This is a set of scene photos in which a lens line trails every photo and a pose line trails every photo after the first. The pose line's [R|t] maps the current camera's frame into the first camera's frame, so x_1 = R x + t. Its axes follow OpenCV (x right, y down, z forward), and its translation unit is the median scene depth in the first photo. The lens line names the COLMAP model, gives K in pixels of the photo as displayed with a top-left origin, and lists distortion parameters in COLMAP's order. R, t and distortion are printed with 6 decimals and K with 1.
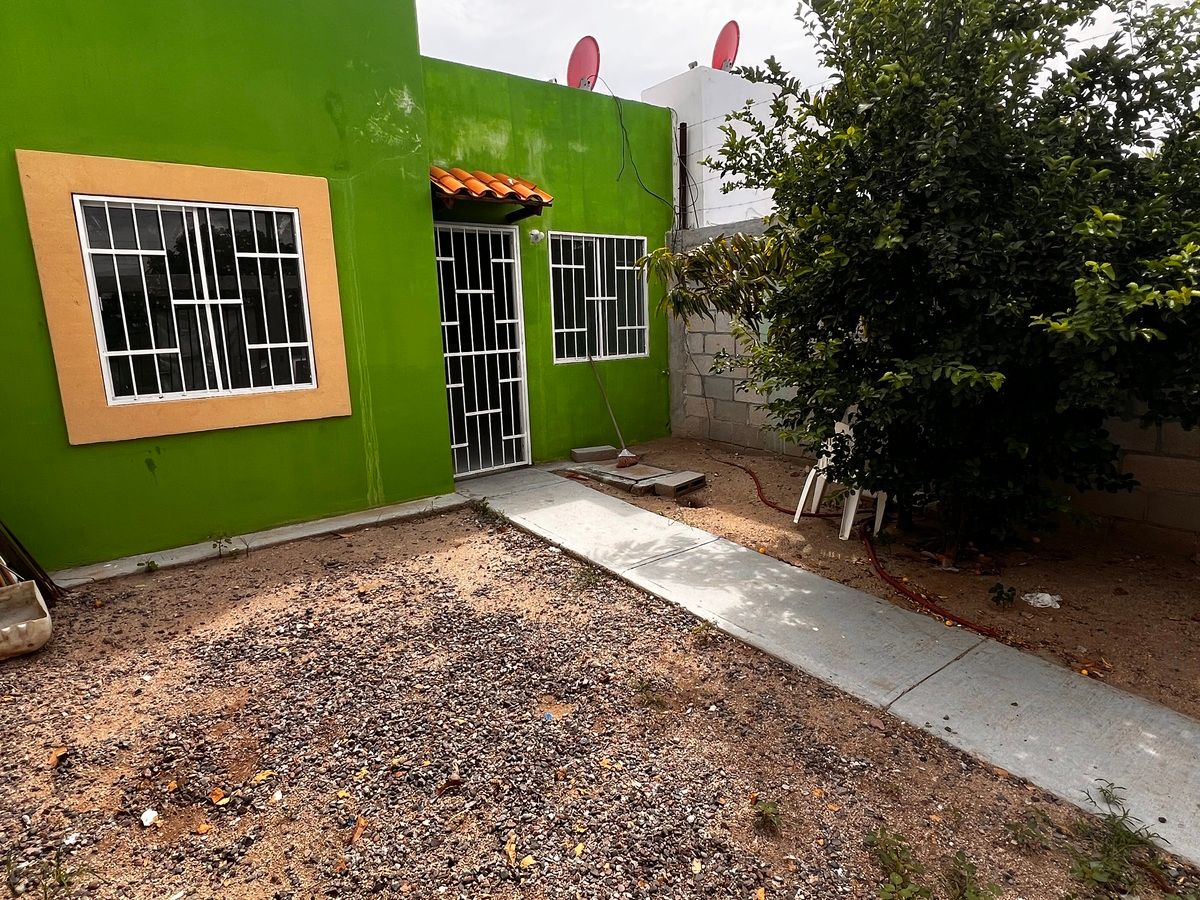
lens RADIAL K [[694.0, 0, 601.9], [0, 694.0, 449.0], [0, 0, 1]] dist [-0.002980, 0.001654]
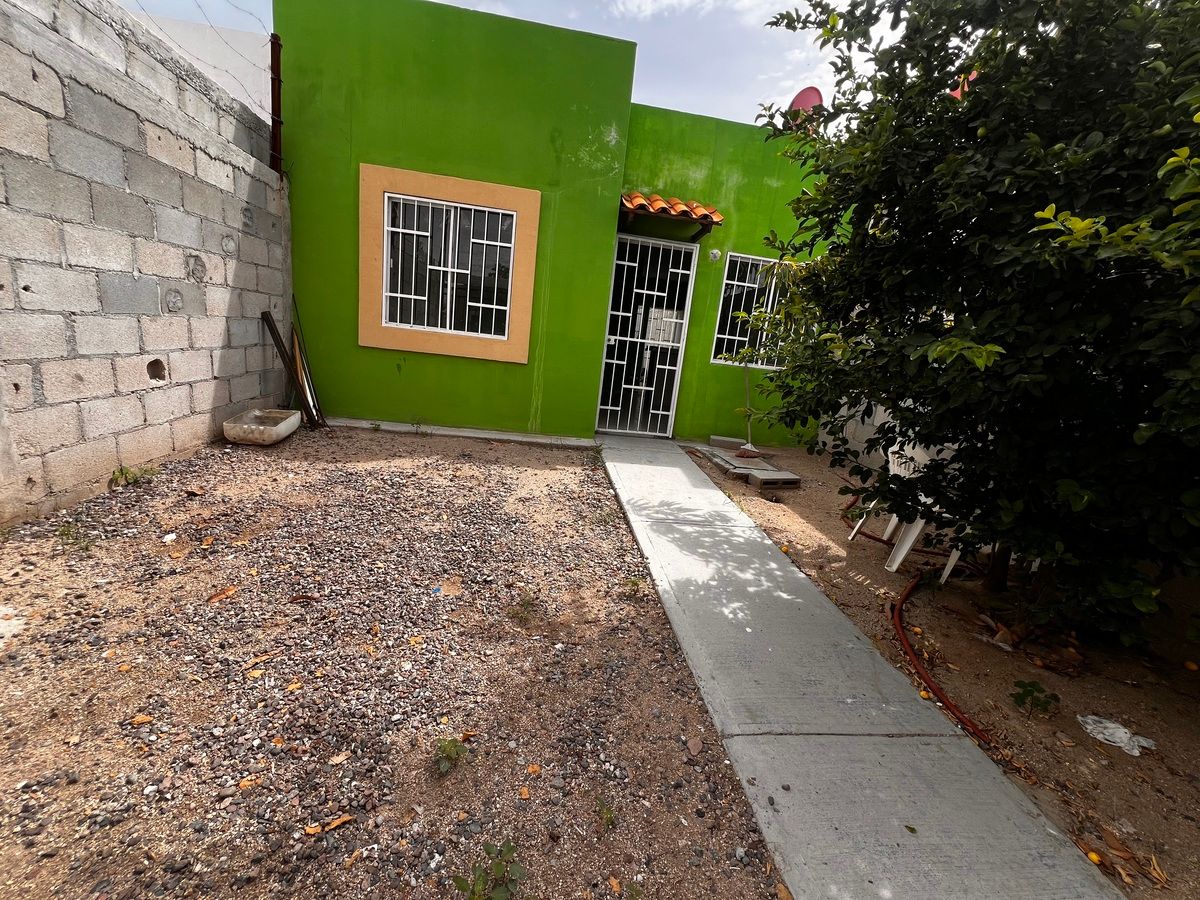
lens RADIAL K [[479.5, 0, 600.6], [0, 479.5, 448.3], [0, 0, 1]] dist [-0.000191, 0.000065]
pose [[0.843188, 0.233823, -0.484108, 0.304139], [-0.234082, 0.970305, 0.060945, 0.025082], [0.483983, 0.061933, 0.872883, 0.257331]]
